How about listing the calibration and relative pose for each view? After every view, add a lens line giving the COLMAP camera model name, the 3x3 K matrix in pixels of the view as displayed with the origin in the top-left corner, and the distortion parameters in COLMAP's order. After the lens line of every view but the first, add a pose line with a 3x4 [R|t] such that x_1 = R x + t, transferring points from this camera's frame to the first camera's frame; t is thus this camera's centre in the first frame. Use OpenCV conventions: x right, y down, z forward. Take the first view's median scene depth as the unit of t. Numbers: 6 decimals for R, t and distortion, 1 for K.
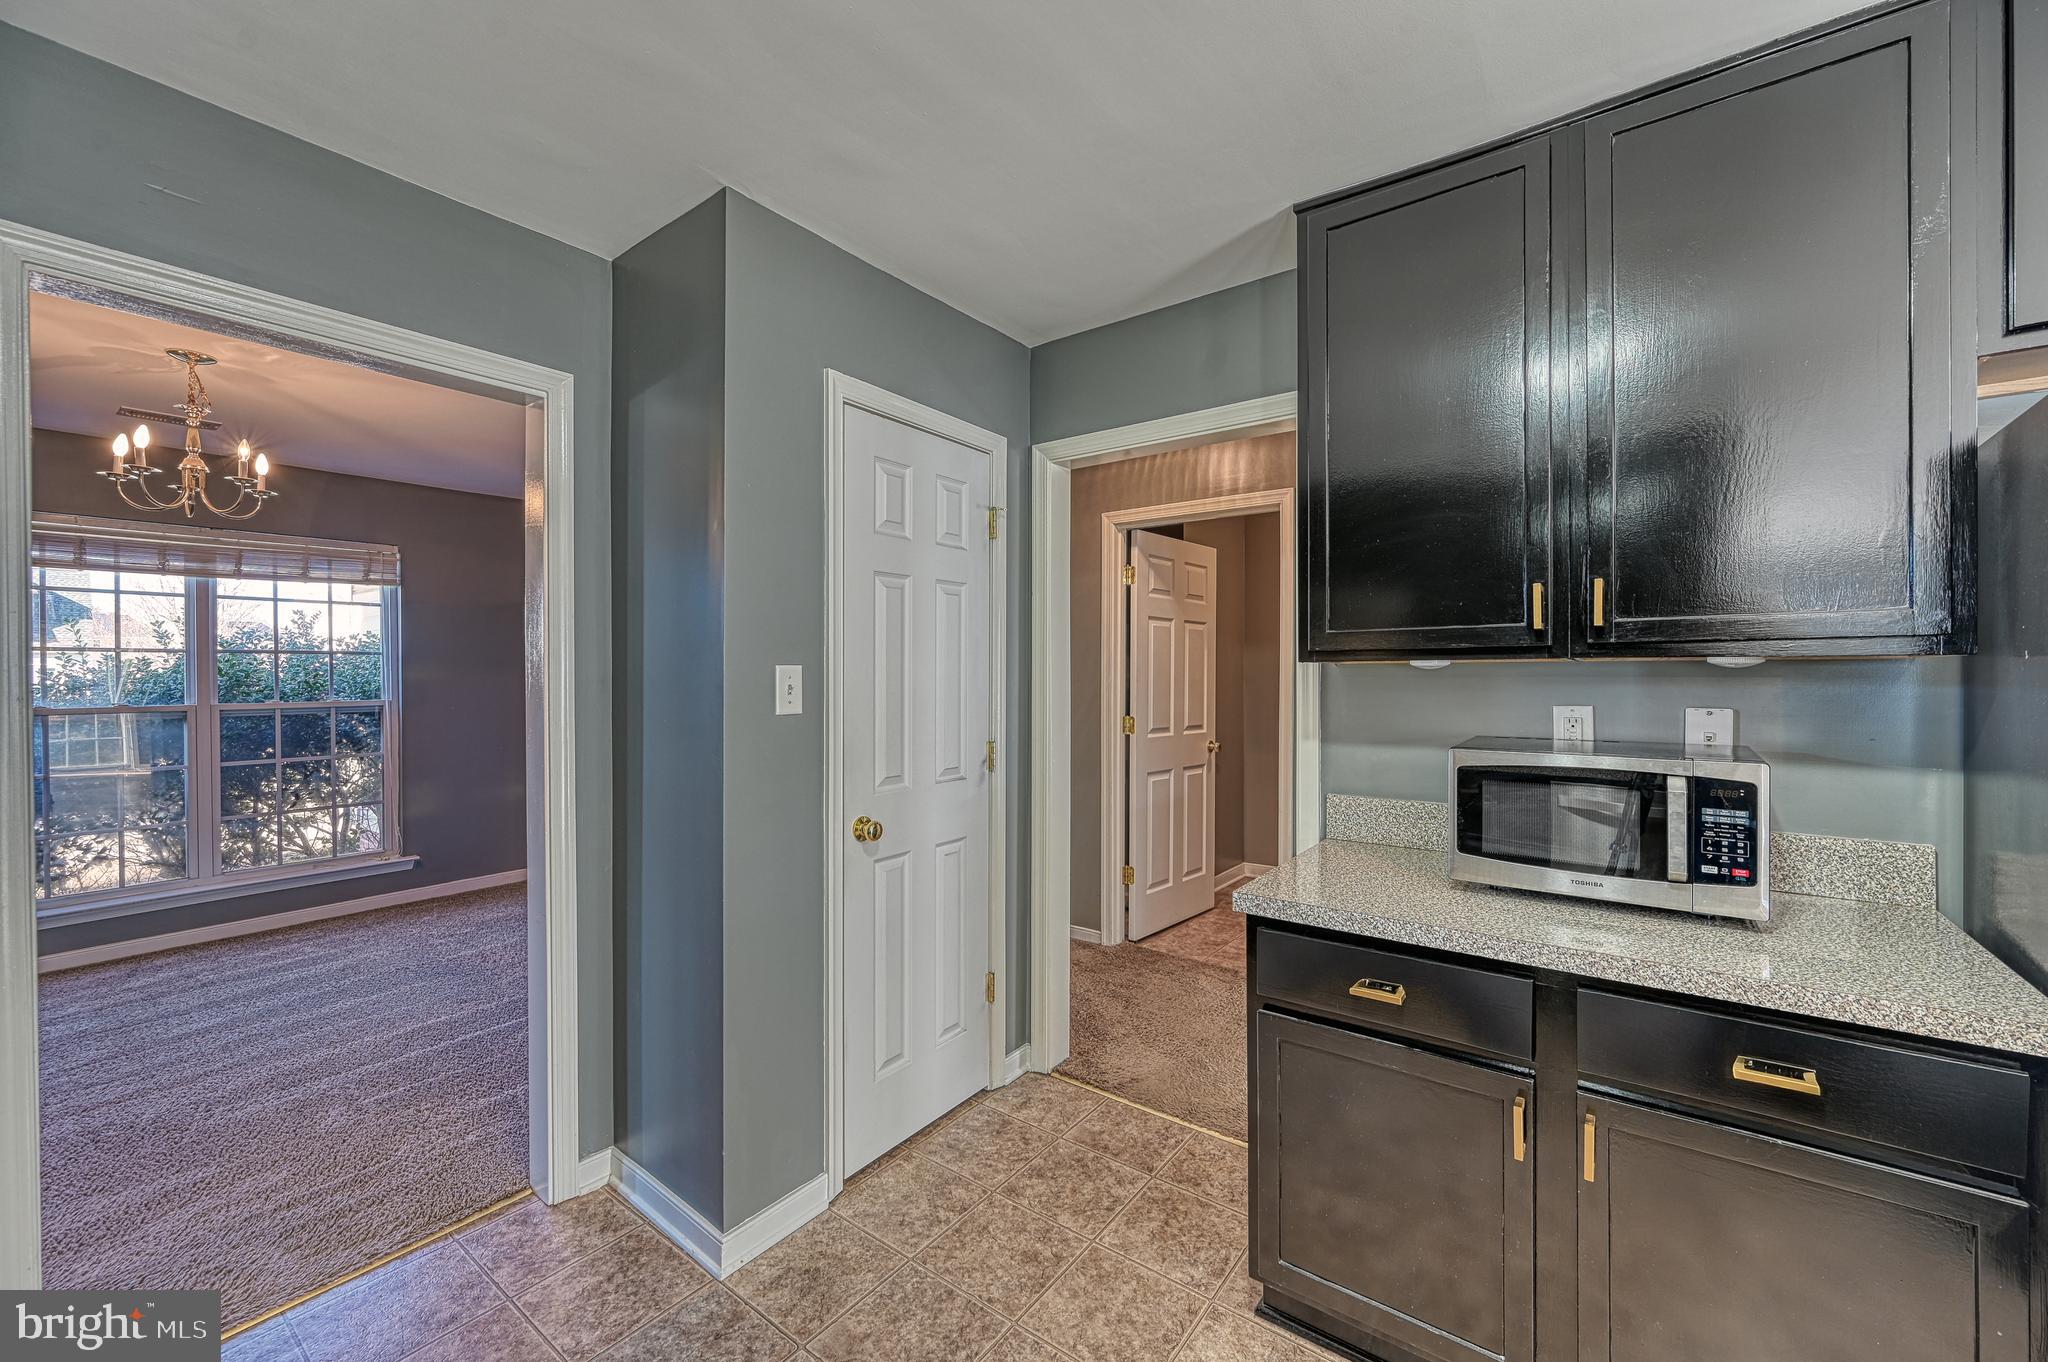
lens RADIAL K [[811.0, 0, 1011.5], [0, 811.0, 681.1], [0, 0, 1]] dist [-0.005005, 0.000226]
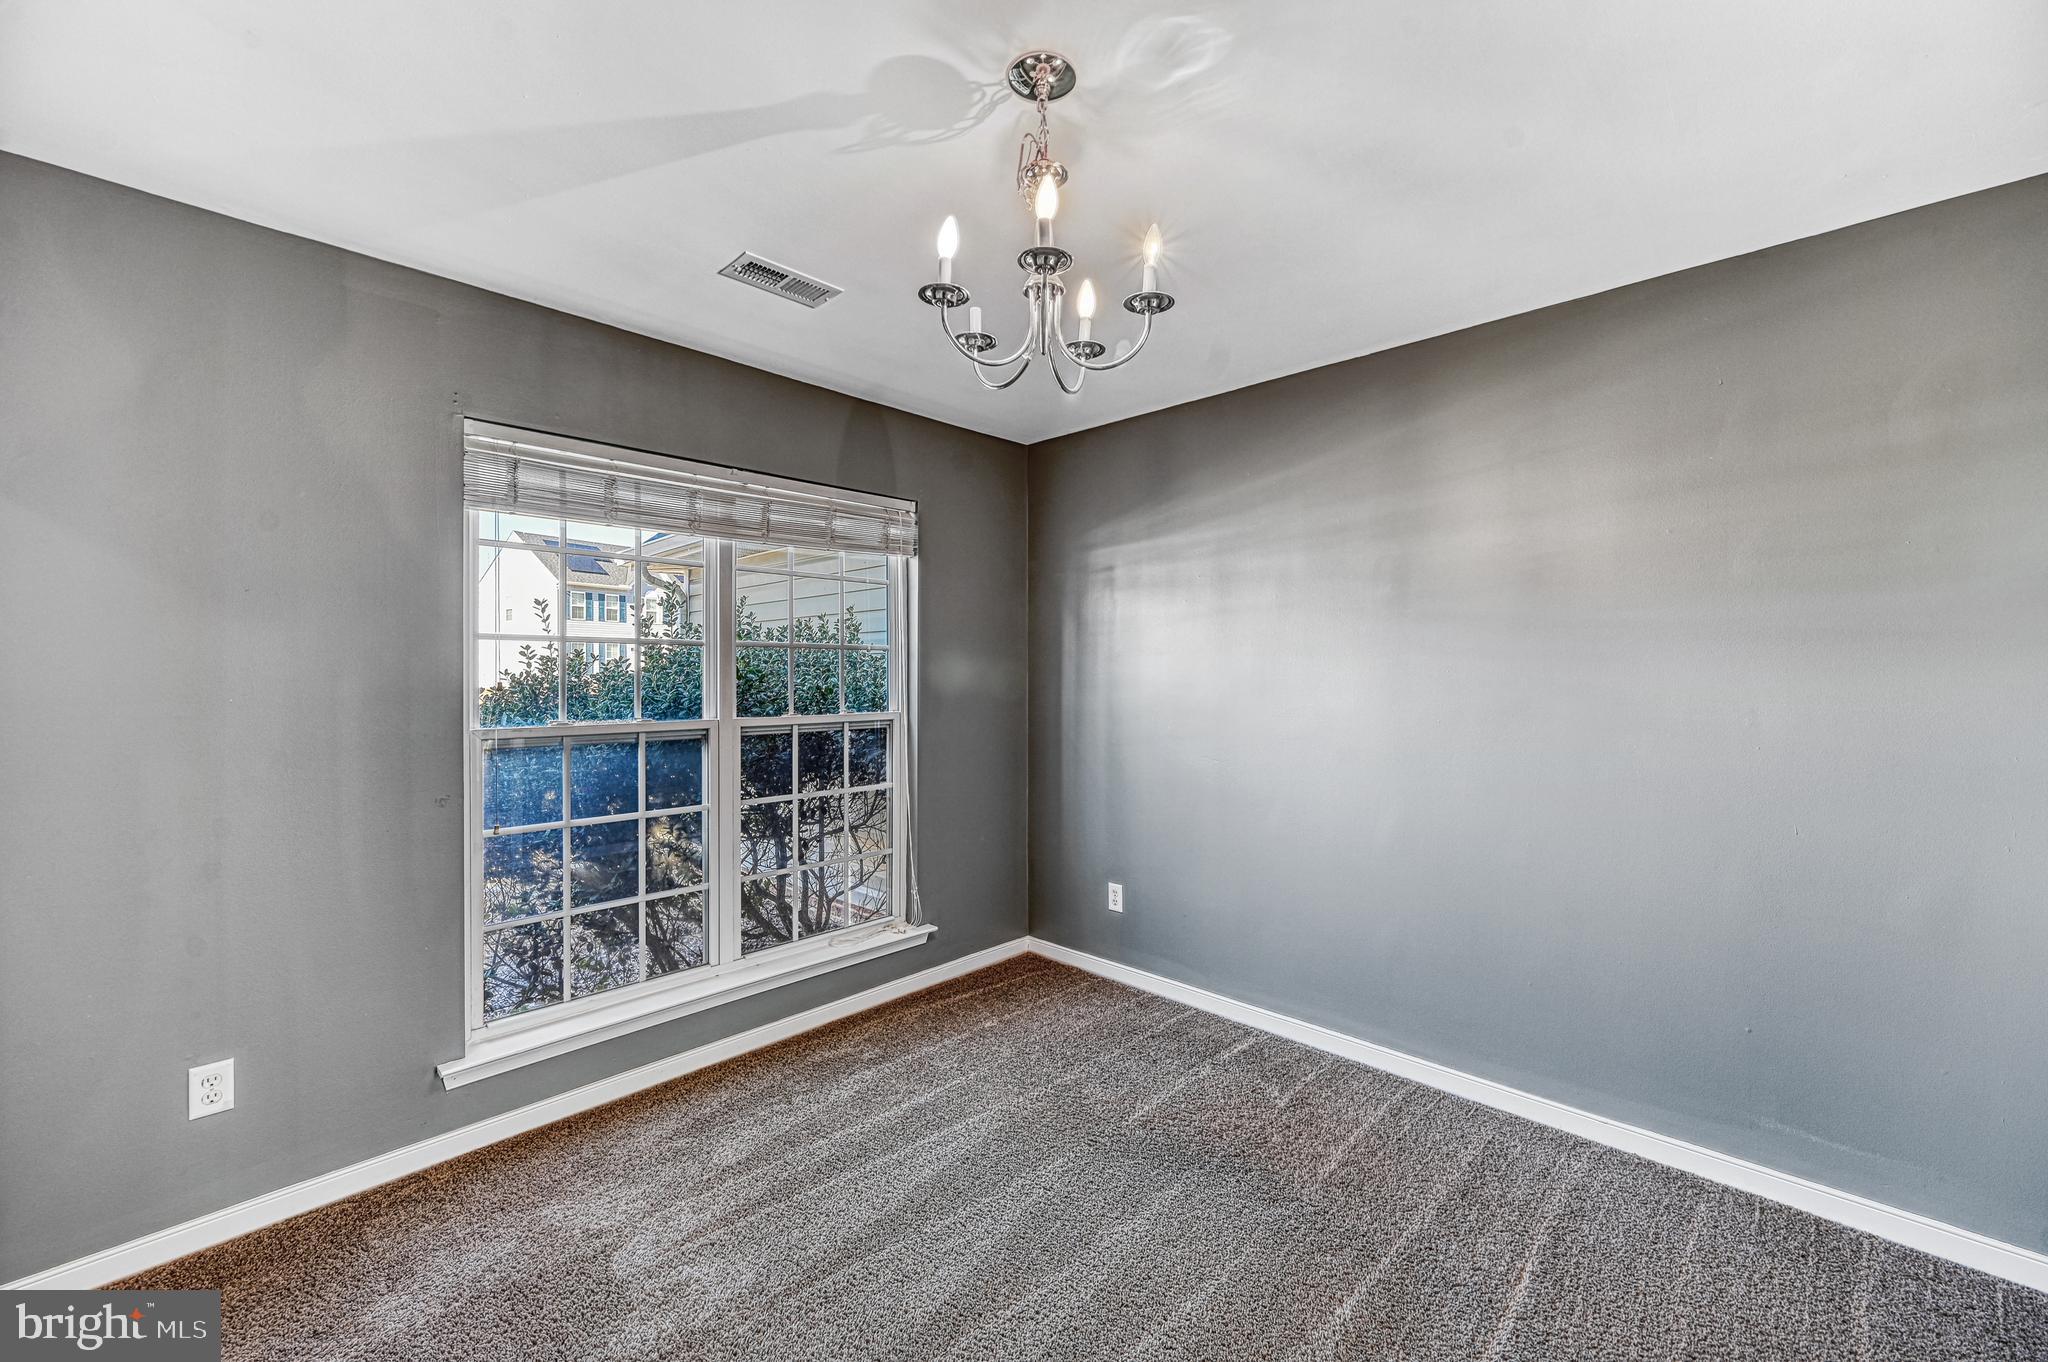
lens RADIAL K [[811.0, 0, 1011.6], [0, 811.0, 675.6], [0, 0, 1]] dist [-0.005005, 0.000226]
pose [[0.992998, -0.001187, -0.118126, -0.672648], [-0.000456, 0.999904, -0.013884, 0.000341], [0.118131, 0.013841, 0.992902, 0.325720]]
